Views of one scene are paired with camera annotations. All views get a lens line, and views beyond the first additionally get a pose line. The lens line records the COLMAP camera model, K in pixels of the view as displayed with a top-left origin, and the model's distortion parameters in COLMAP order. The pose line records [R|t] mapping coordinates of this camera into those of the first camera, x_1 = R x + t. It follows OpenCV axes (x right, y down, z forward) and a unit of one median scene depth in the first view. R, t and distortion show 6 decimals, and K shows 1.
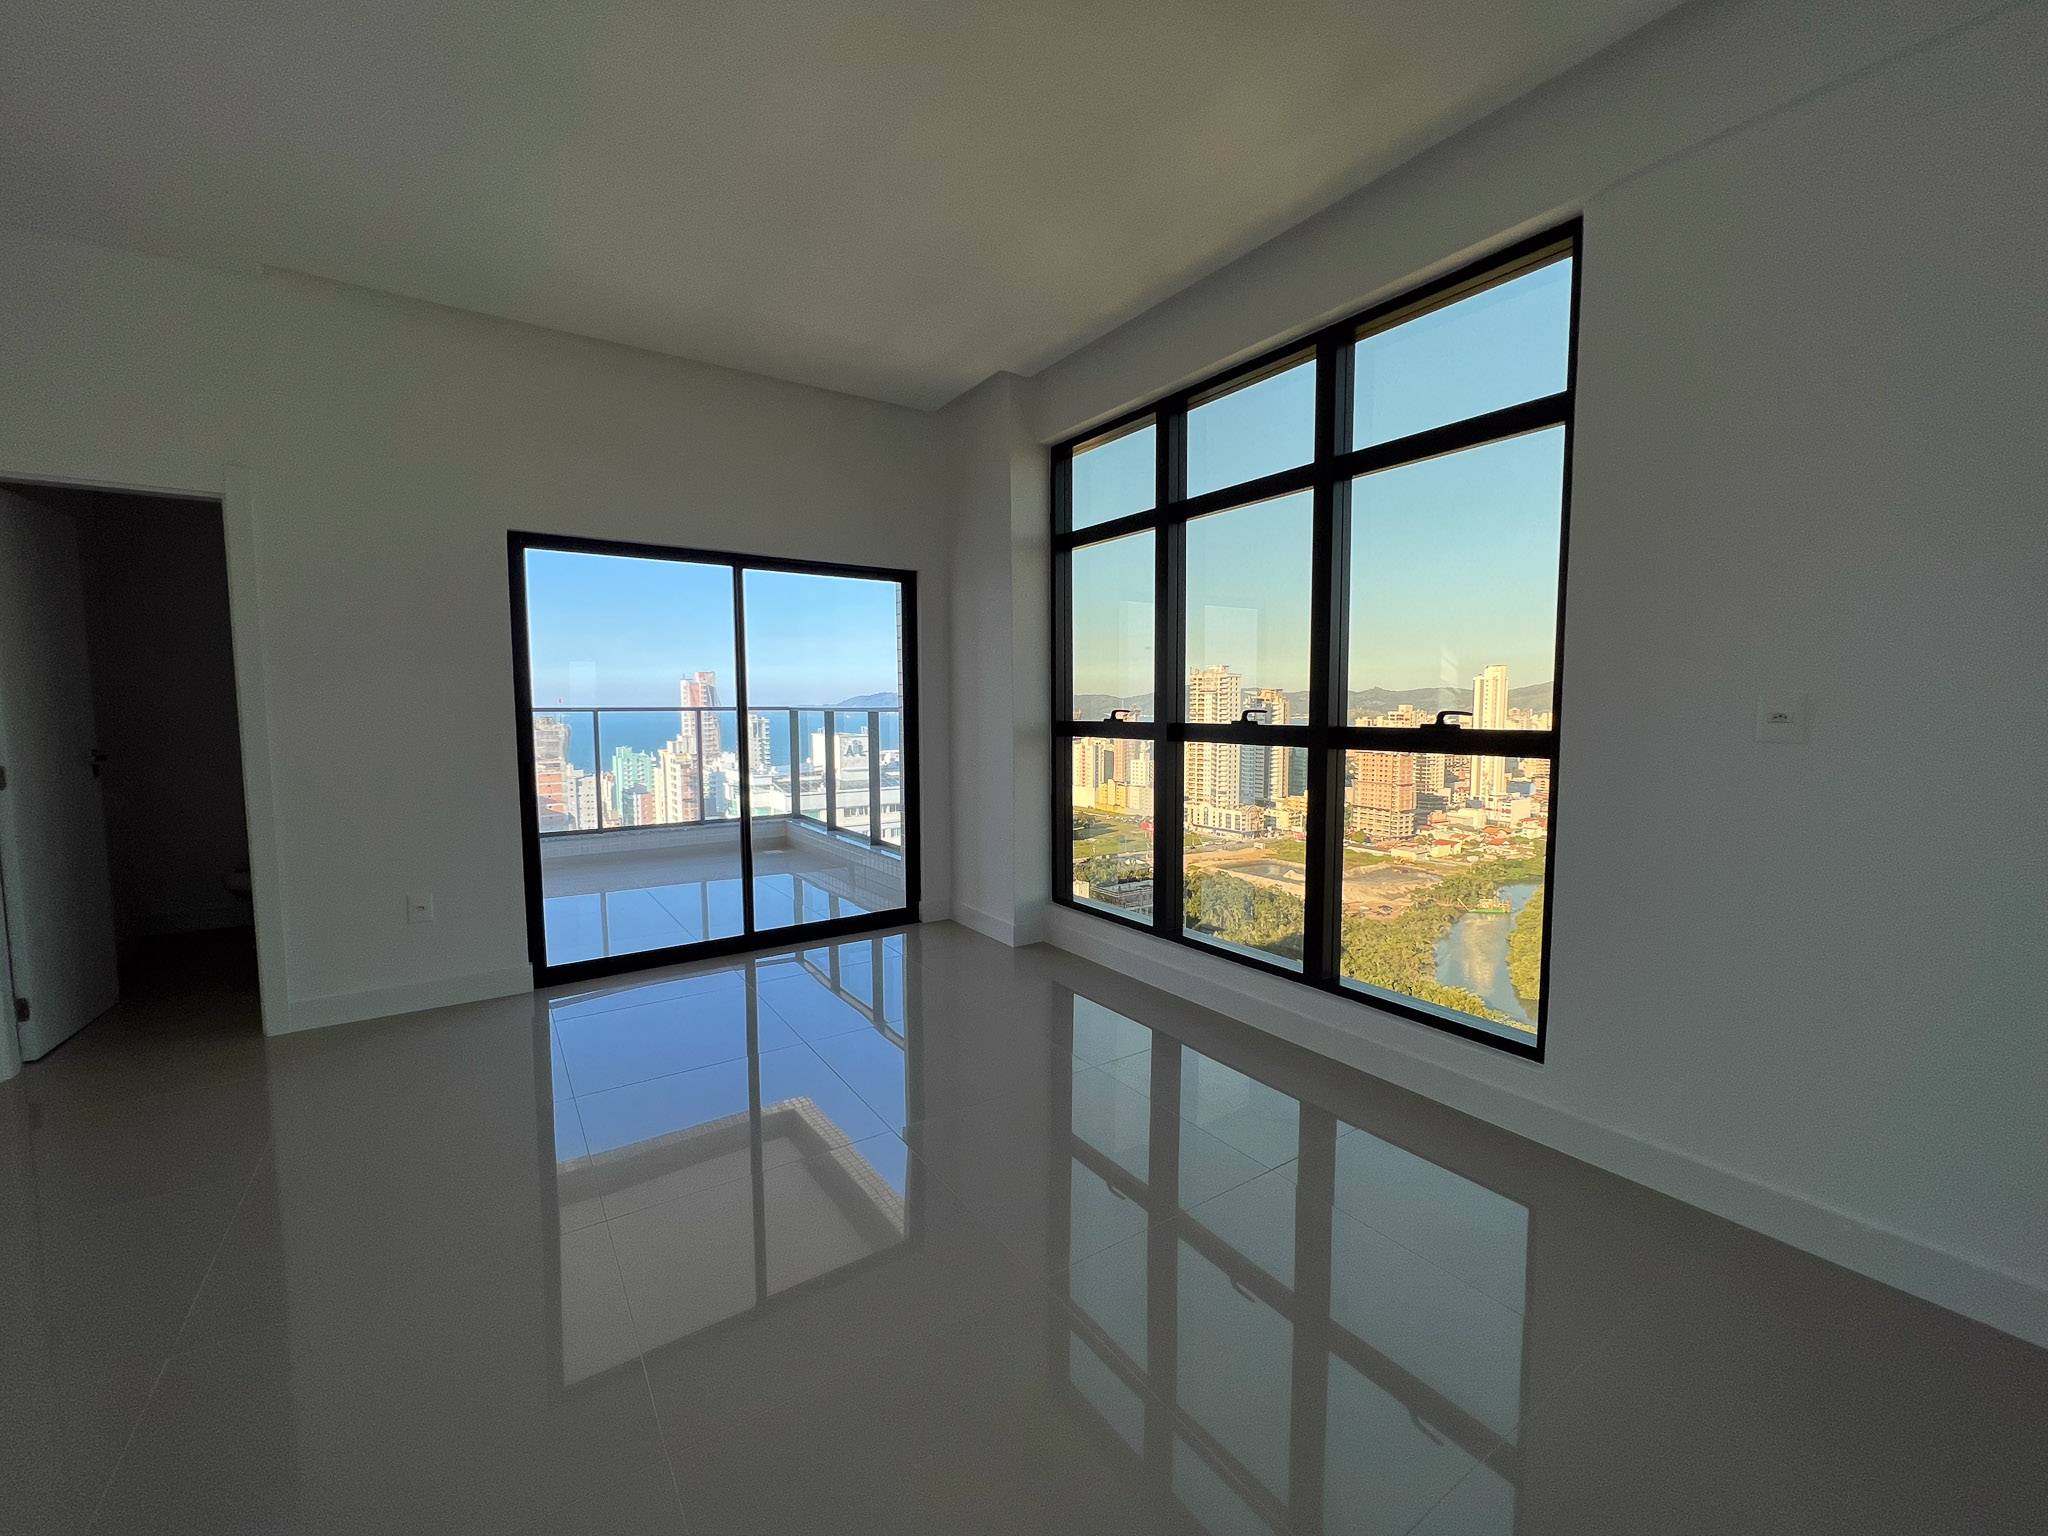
lens RADIAL K [[838.2, 0, 1025.7], [0, 838.2, 765.6], [0, 0, 1]] dist [-0.000024, 0.000400]
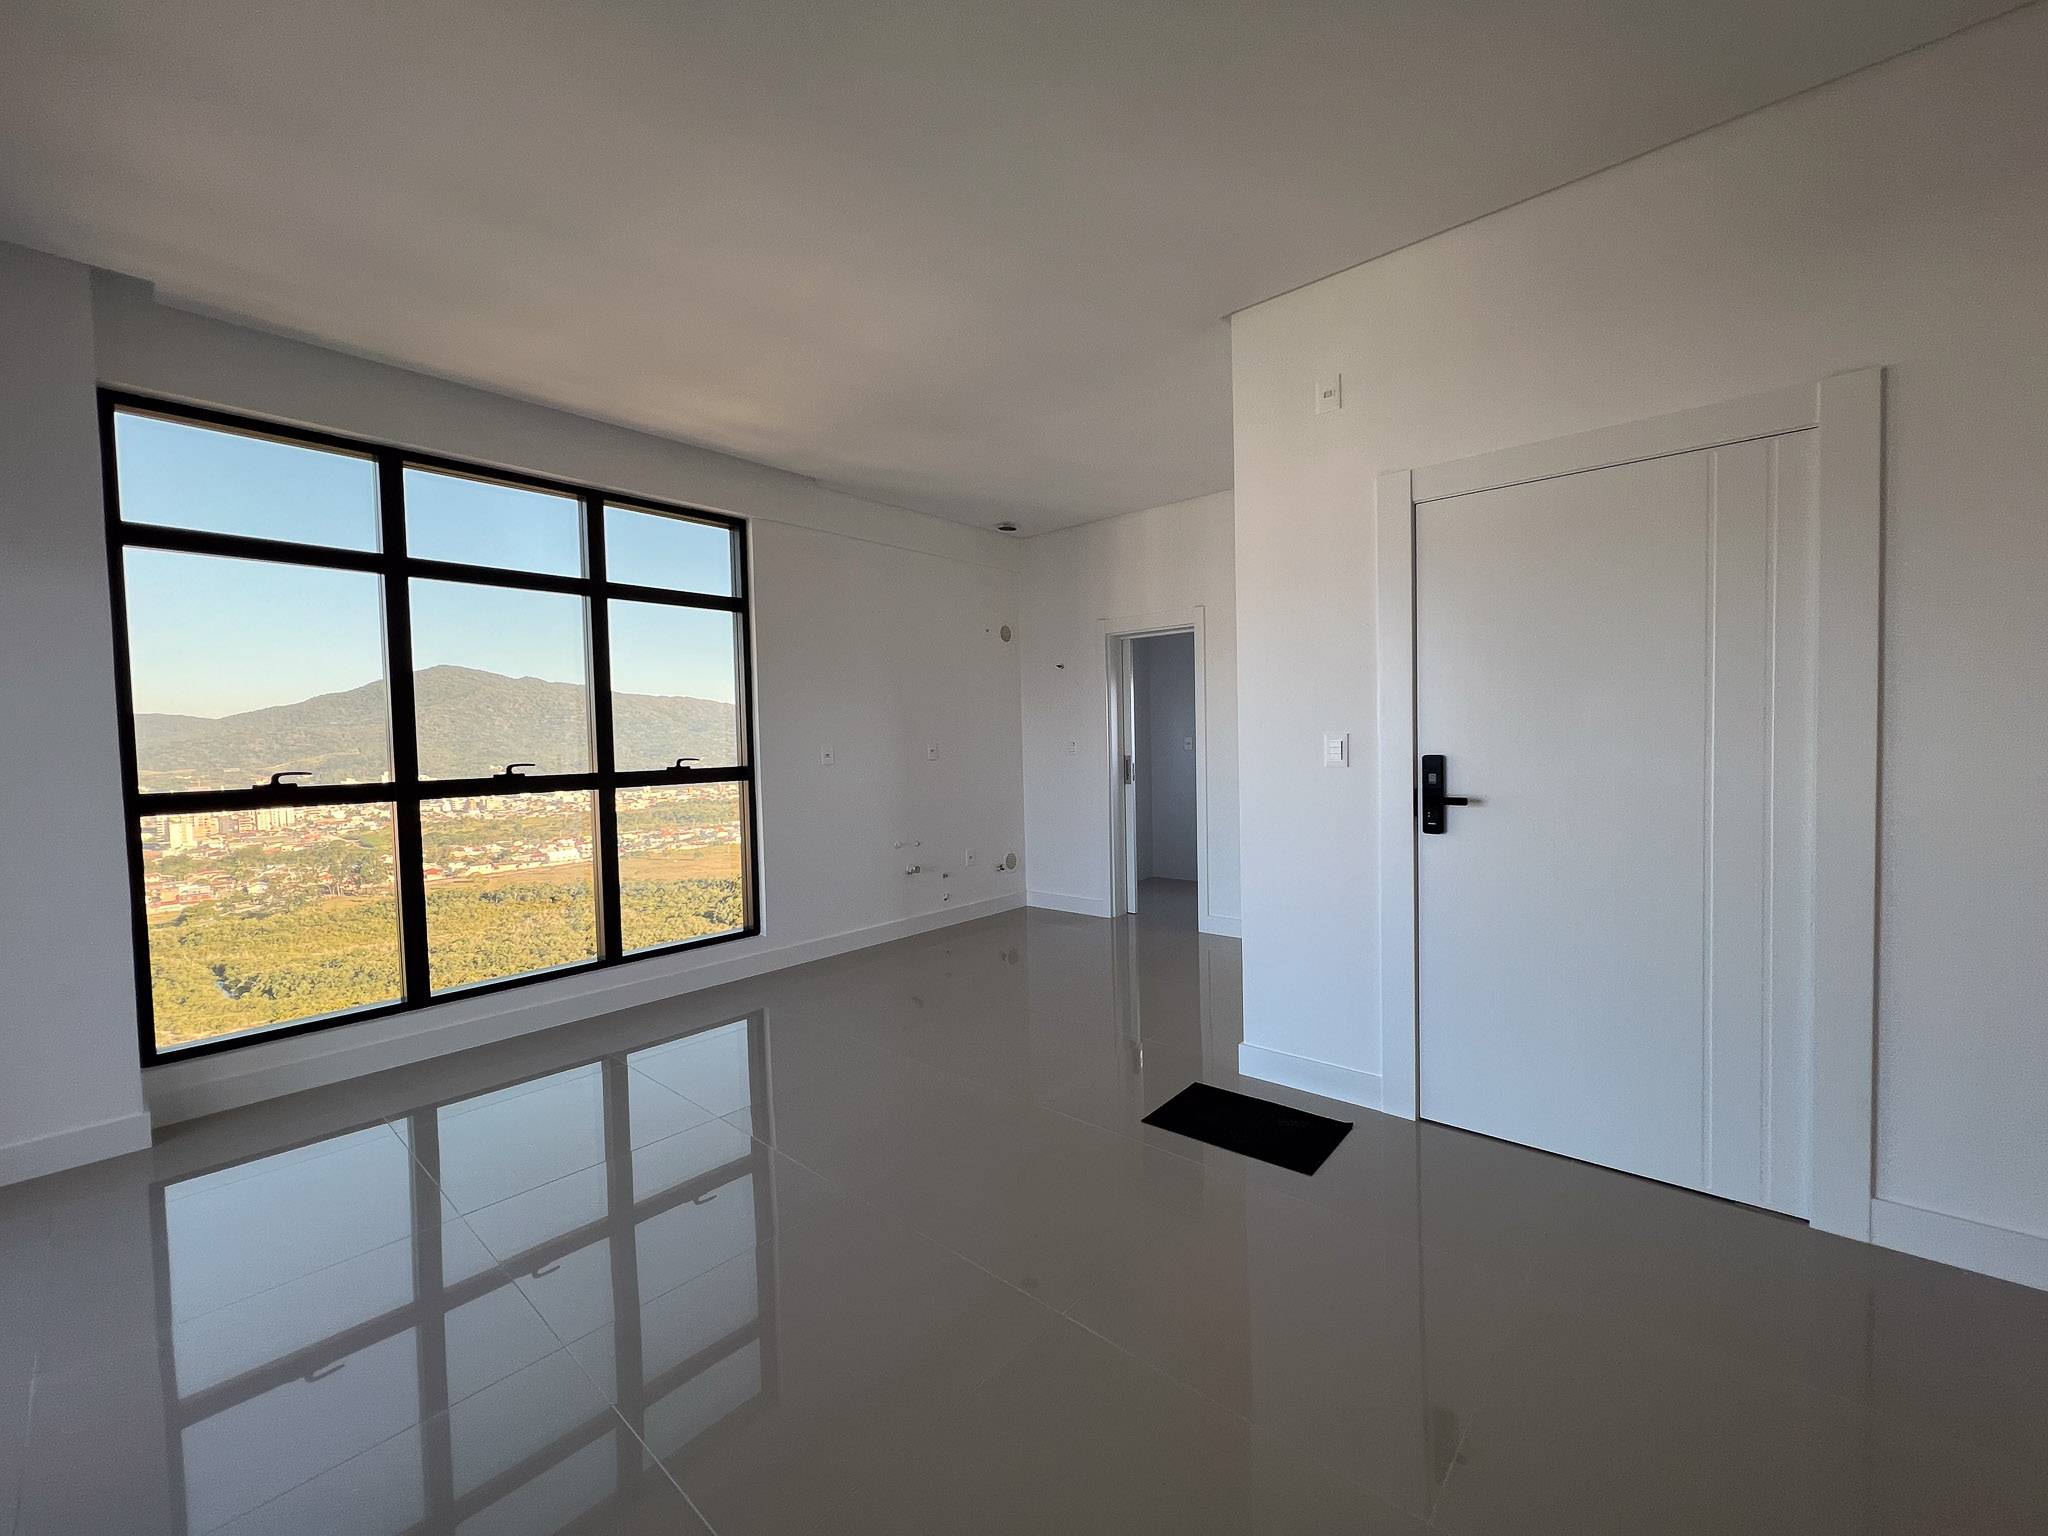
lens RADIAL K [[823.3, 0, 1022.3], [0, 823.3, 774.7], [0, 0, 1]] dist [0.001135, 0.000254]
pose [[-0.249597, -0.032003, 0.967821, -0.754950], [0.096578, 0.993648, 0.057764, -0.037612], [-0.963522, 0.107888, -0.244921, 0.453427]]
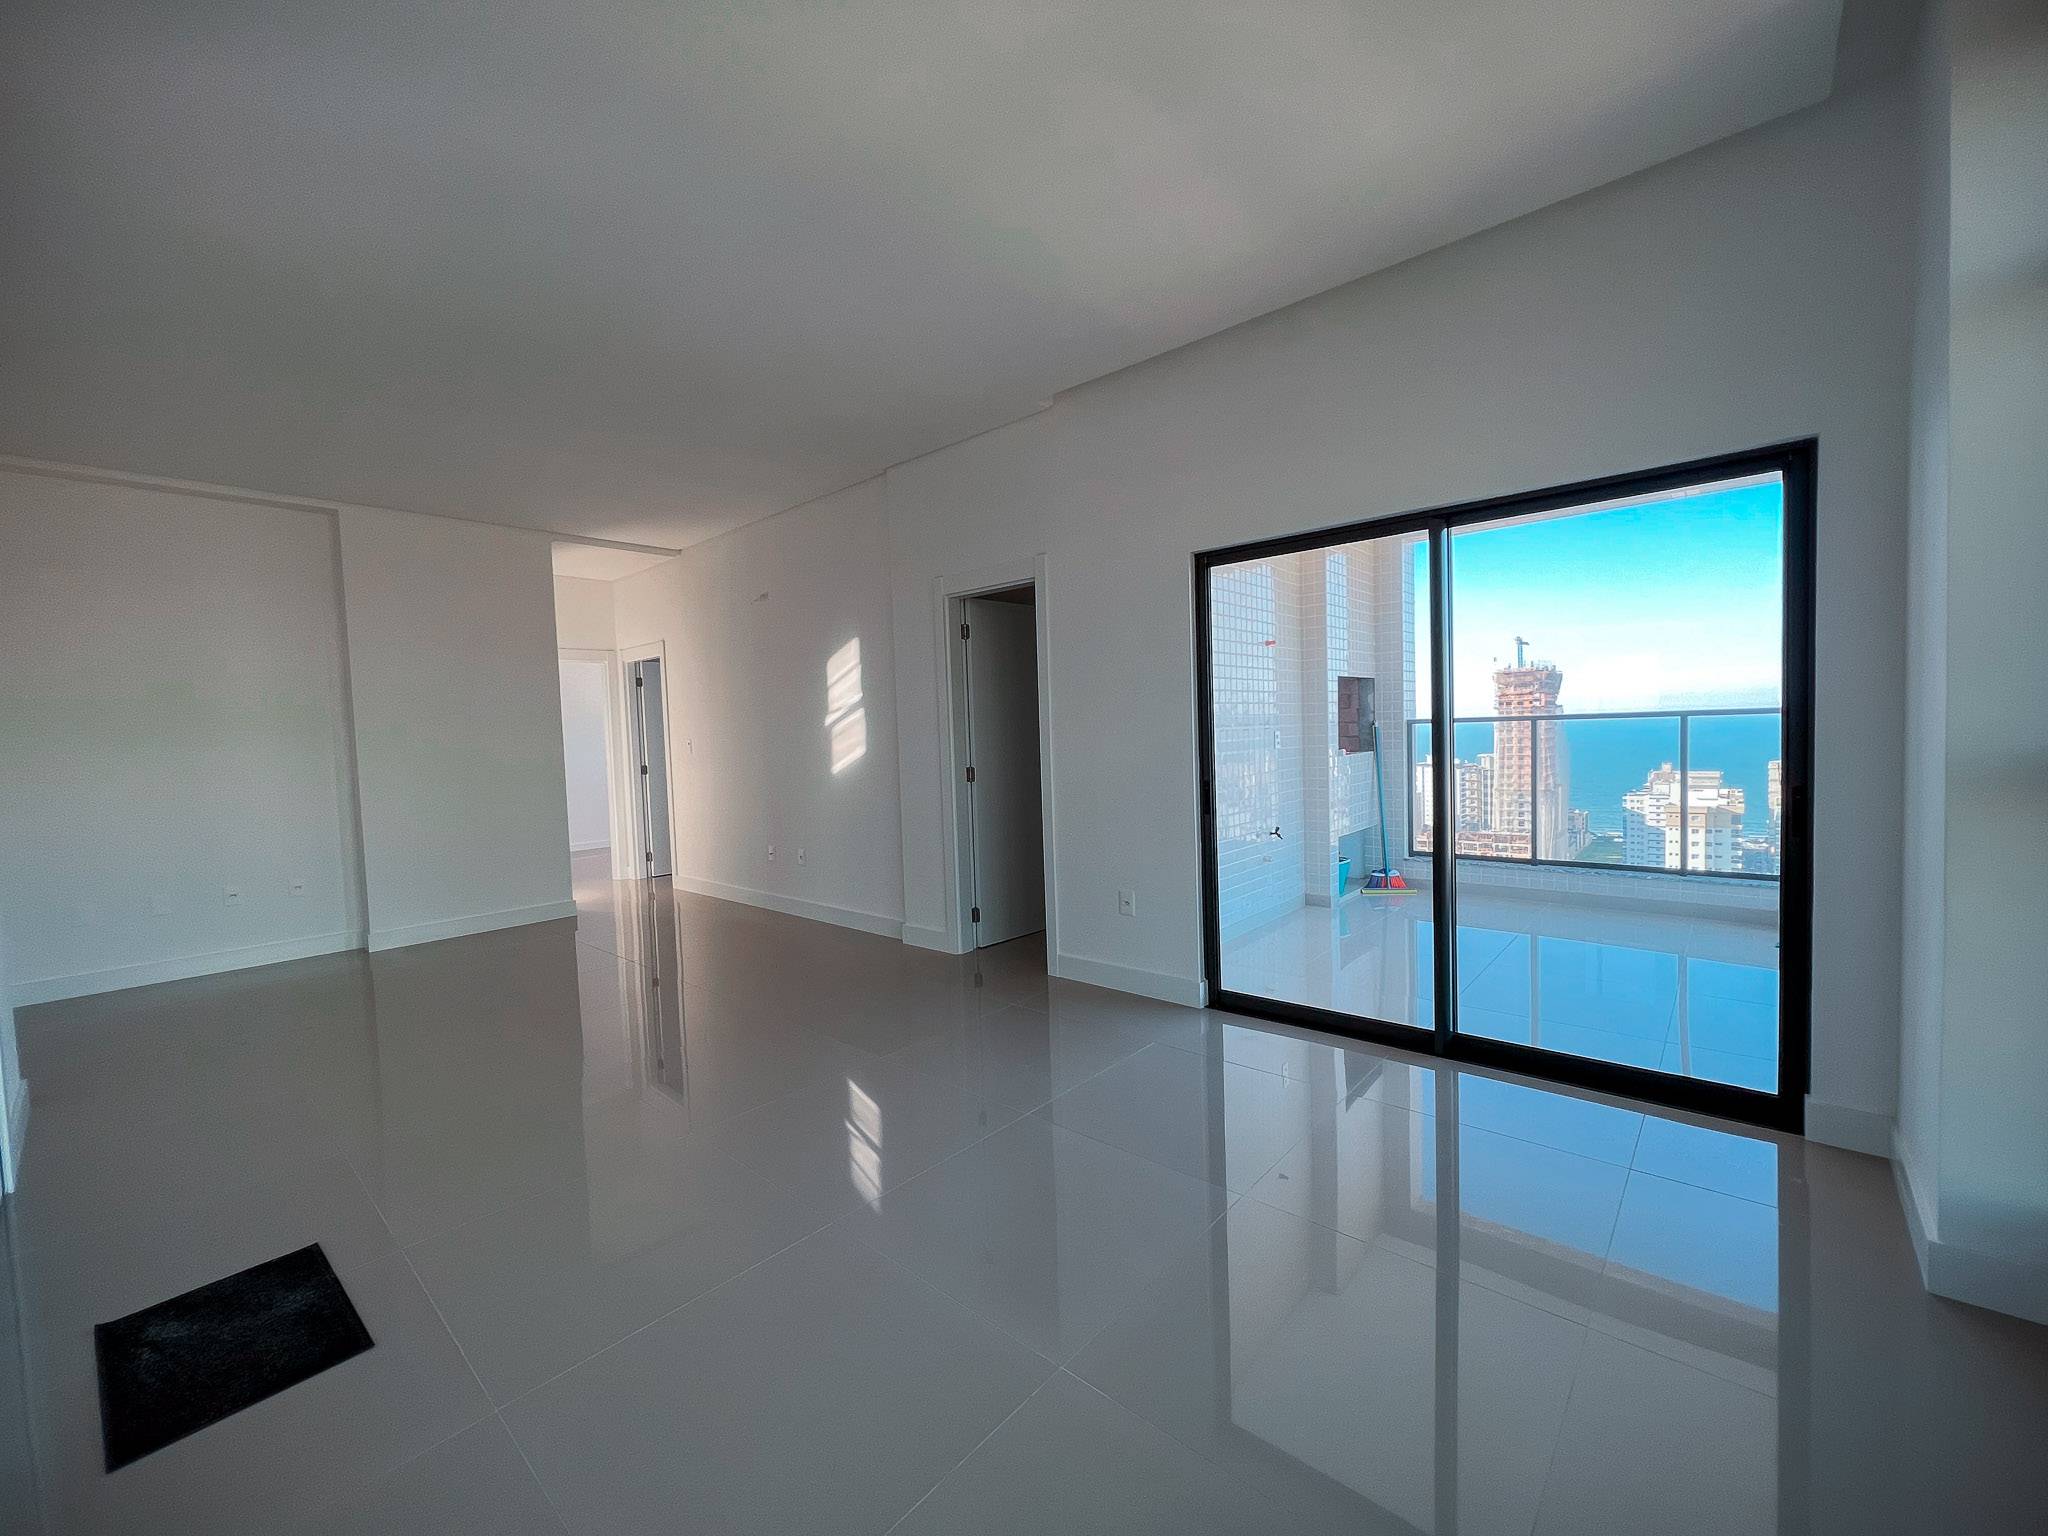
lens RADIAL K [[824.9, 0, 1015.2], [0, 824.9, 771.0], [0, 0, 1]] dist [0.001173, 0.000597]
pose [[0.249625, 0.042260, -0.967420, 0.248711], [-0.038418, 0.998693, 0.033713, -0.033525], [0.967580, 0.028751, 0.250922, 0.433410]]
